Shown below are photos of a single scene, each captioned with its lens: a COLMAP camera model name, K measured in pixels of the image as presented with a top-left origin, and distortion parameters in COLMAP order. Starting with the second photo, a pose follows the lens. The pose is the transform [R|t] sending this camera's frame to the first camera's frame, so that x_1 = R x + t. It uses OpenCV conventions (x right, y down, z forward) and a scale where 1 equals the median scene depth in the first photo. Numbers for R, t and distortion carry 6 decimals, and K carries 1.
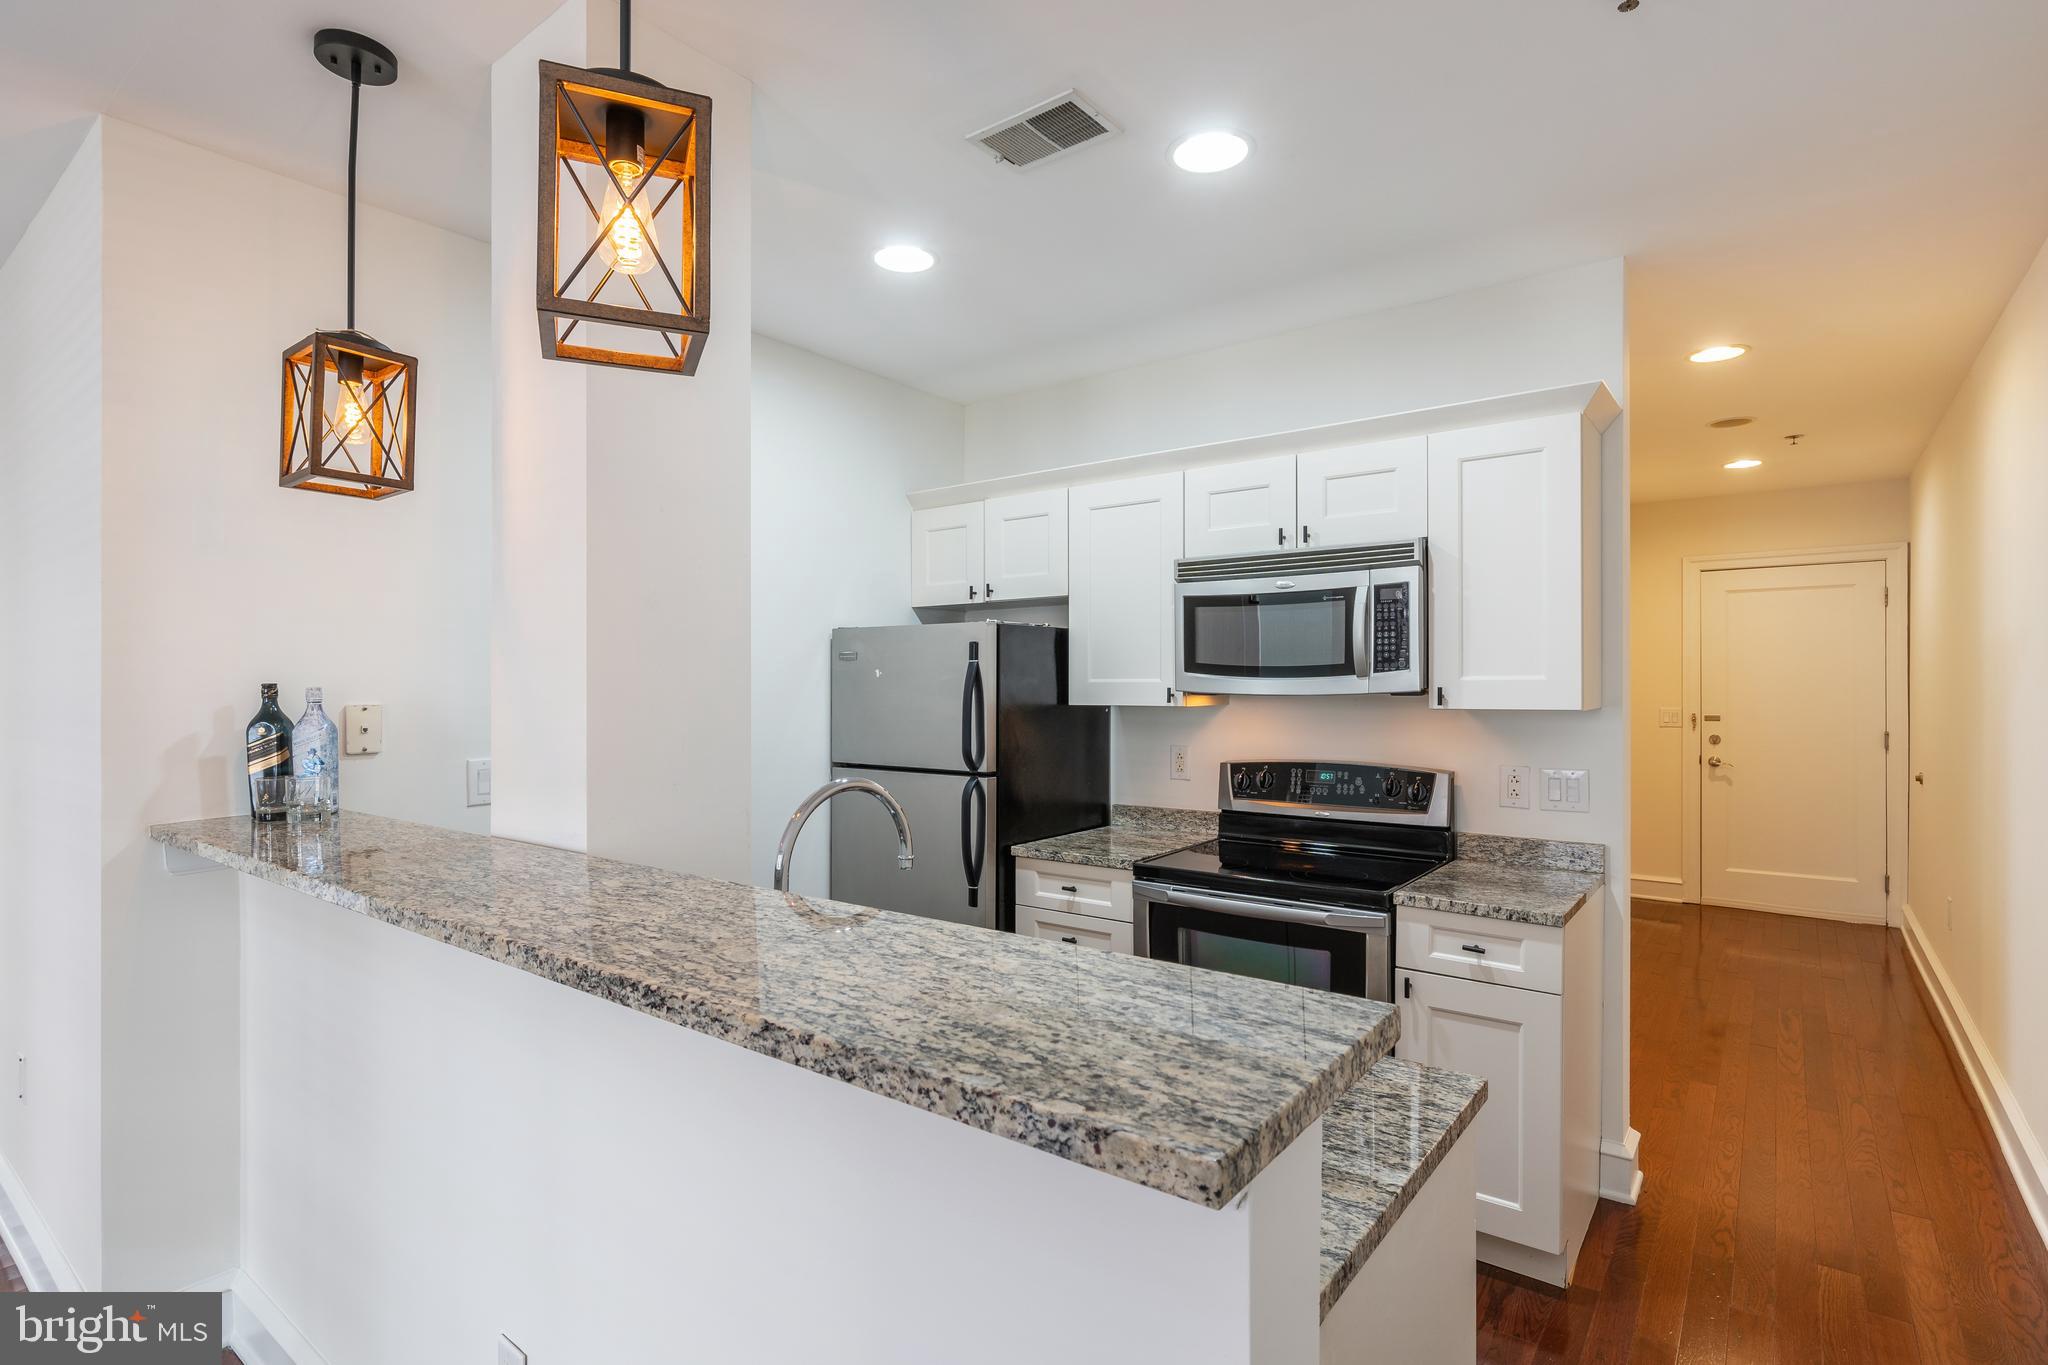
lens RADIAL K [[1001.9, 0, 1024.0], [0, 1001.9, 682.5], [0, 0, 1]] dist [-0.001865, -0.000307]
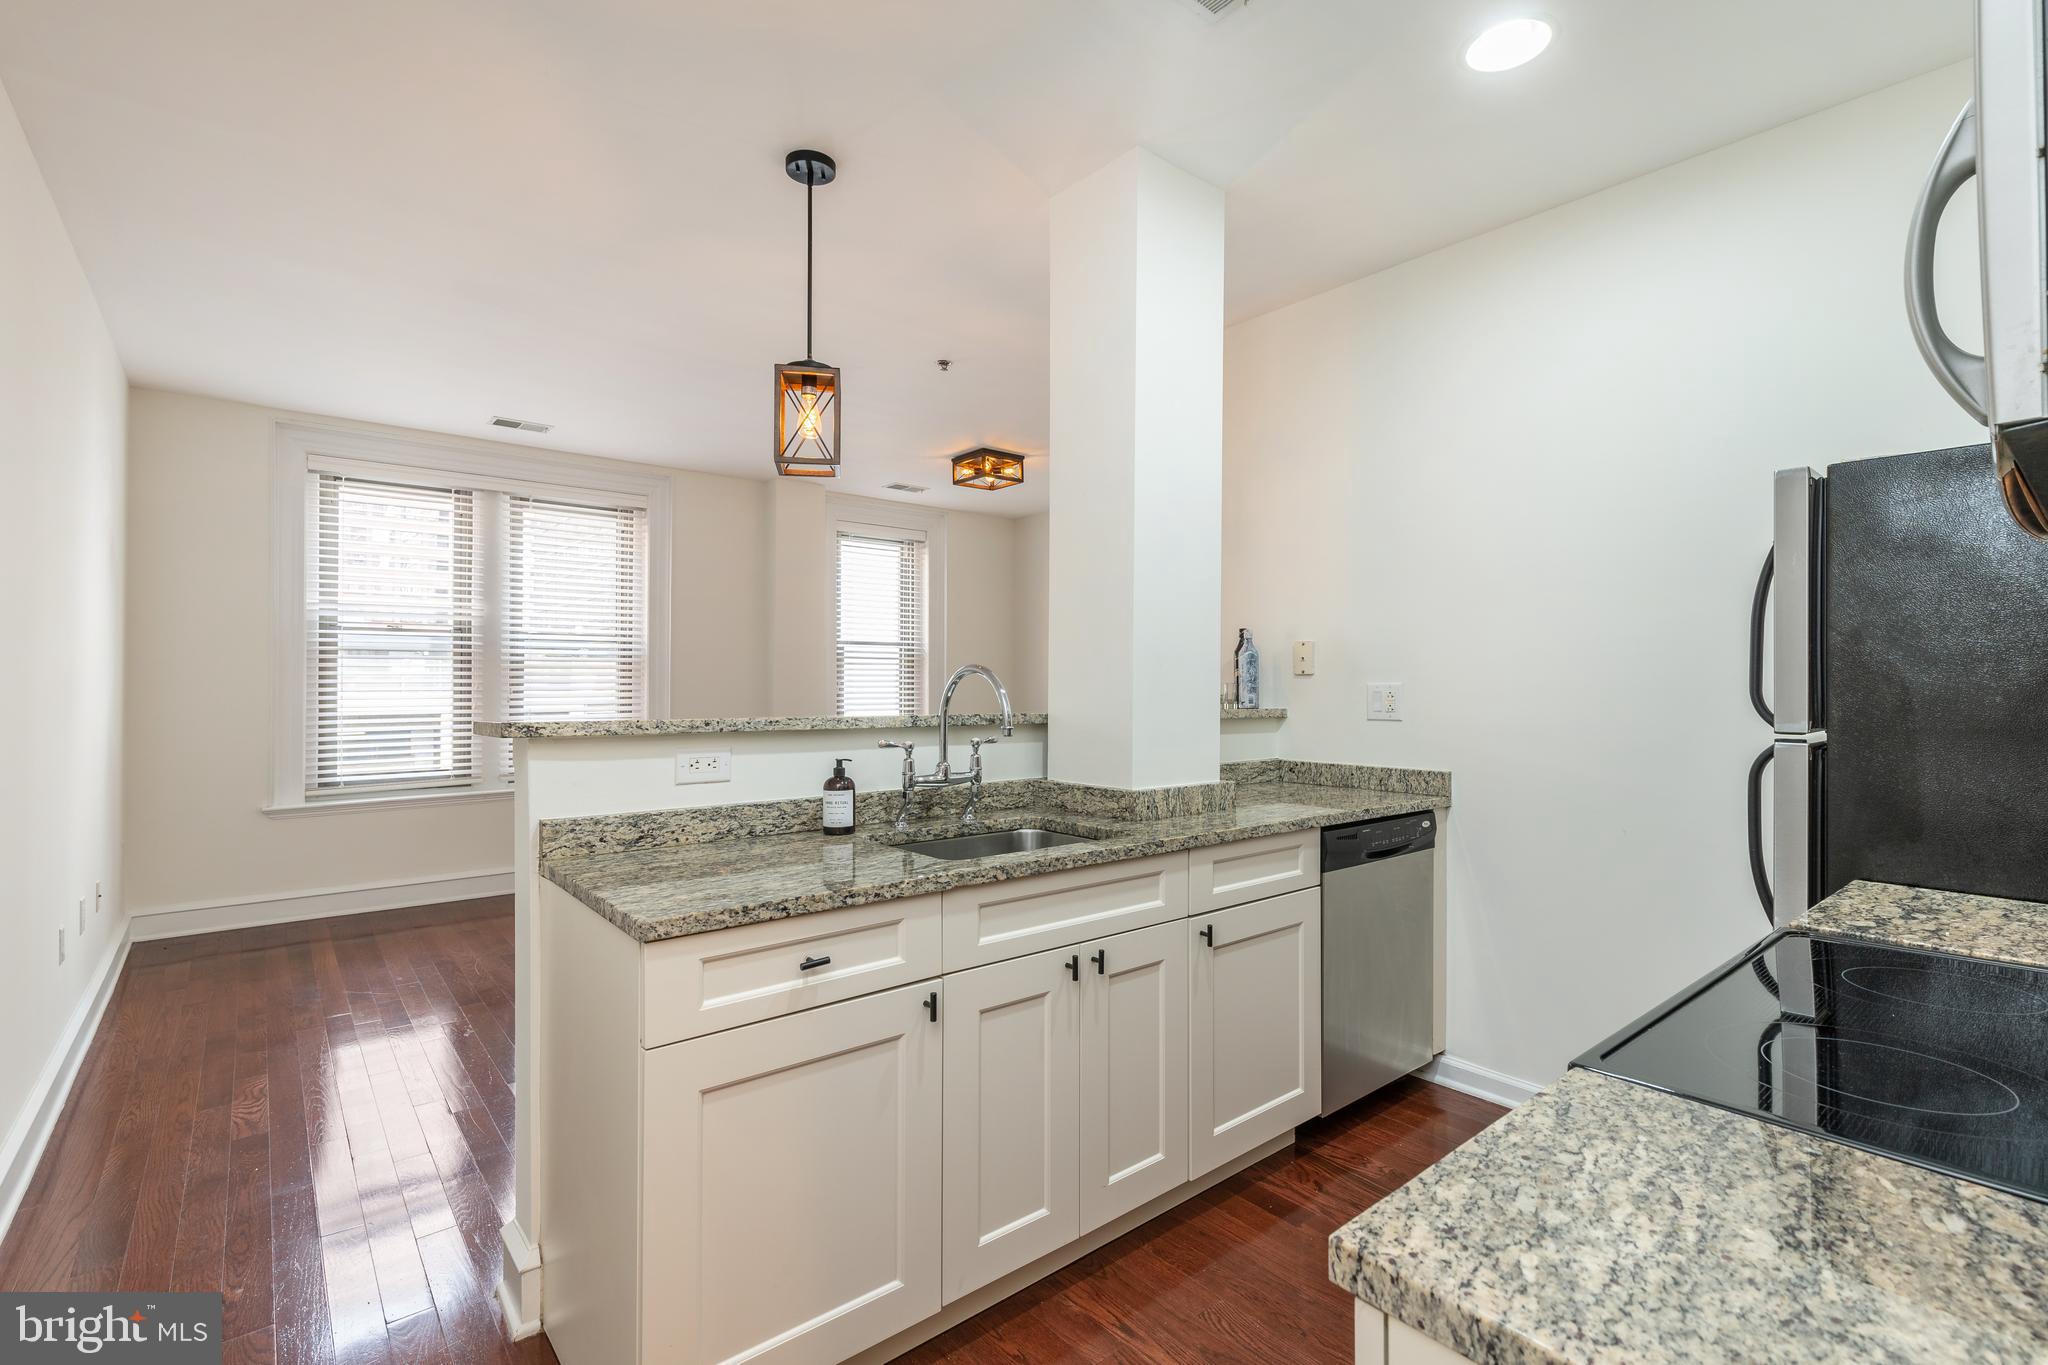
lens RADIAL K [[927.9, 0, 1023.9], [0, 927.9, 672.4], [0, 0, 1]] dist [0.005692, -0.000232]
pose [[-0.221039, -0.004943, -0.975253, 0.634357], [-0.002289, 0.999987, -0.004550, 0.064336], [0.975262, 0.001227, -0.221047, 0.769433]]
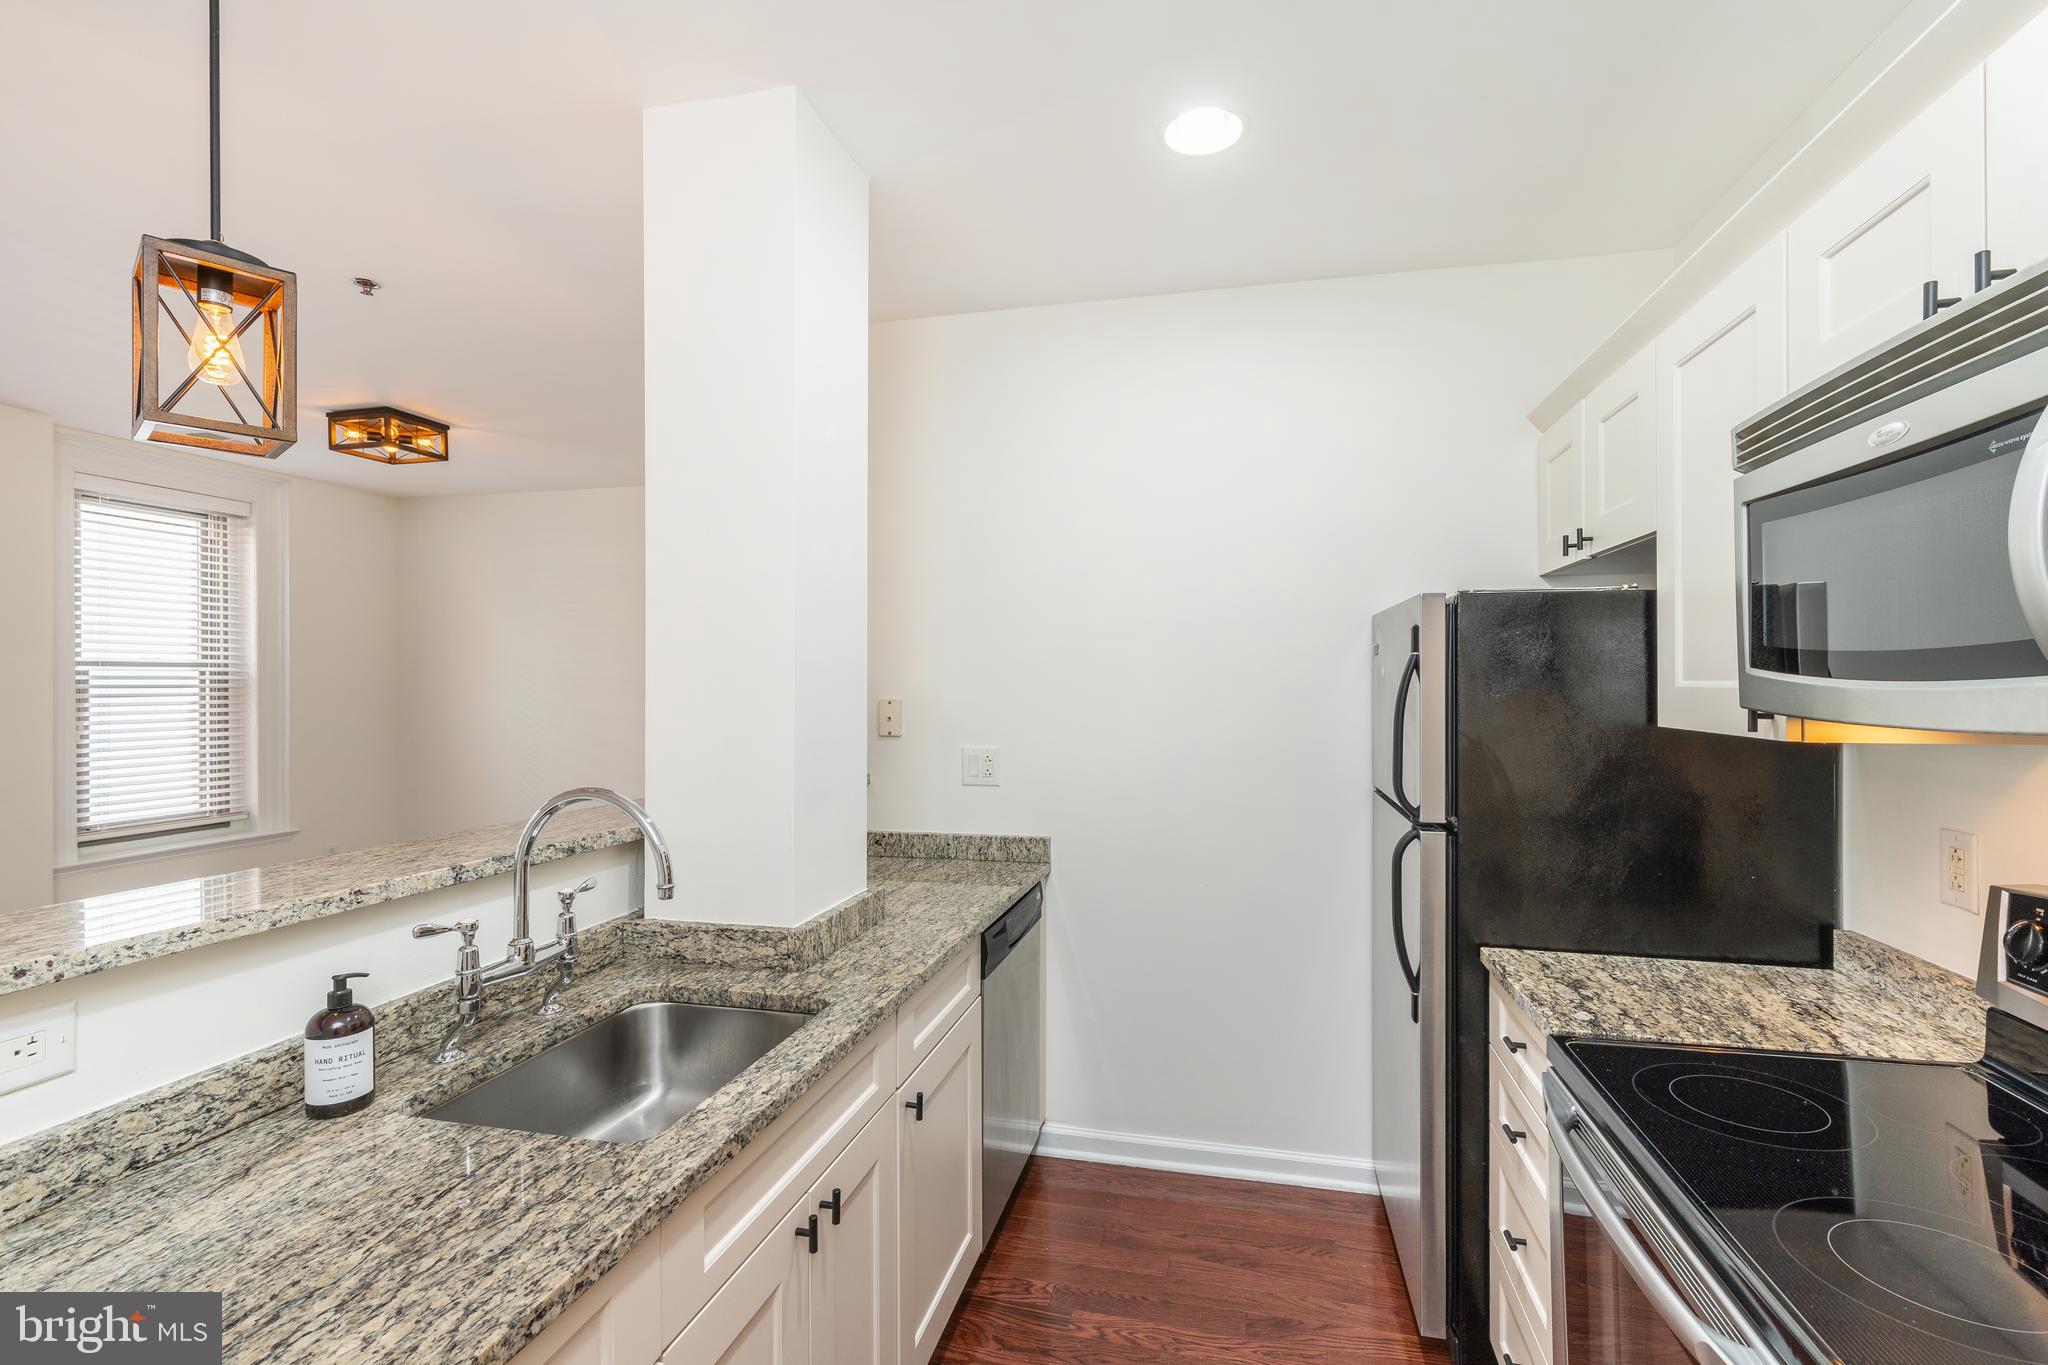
lens RADIAL K [[928.8, 0, 1034.3], [0, 928.8, 679.4], [0, 0, 1]] dist [0.005705, -0.000652]
pose [[0.410694, 0.003048, -0.911768, 0.453144], [-0.001556, 0.999995, 0.002642, -0.005123], [0.911772, 0.000334, 0.410697, 0.573213]]
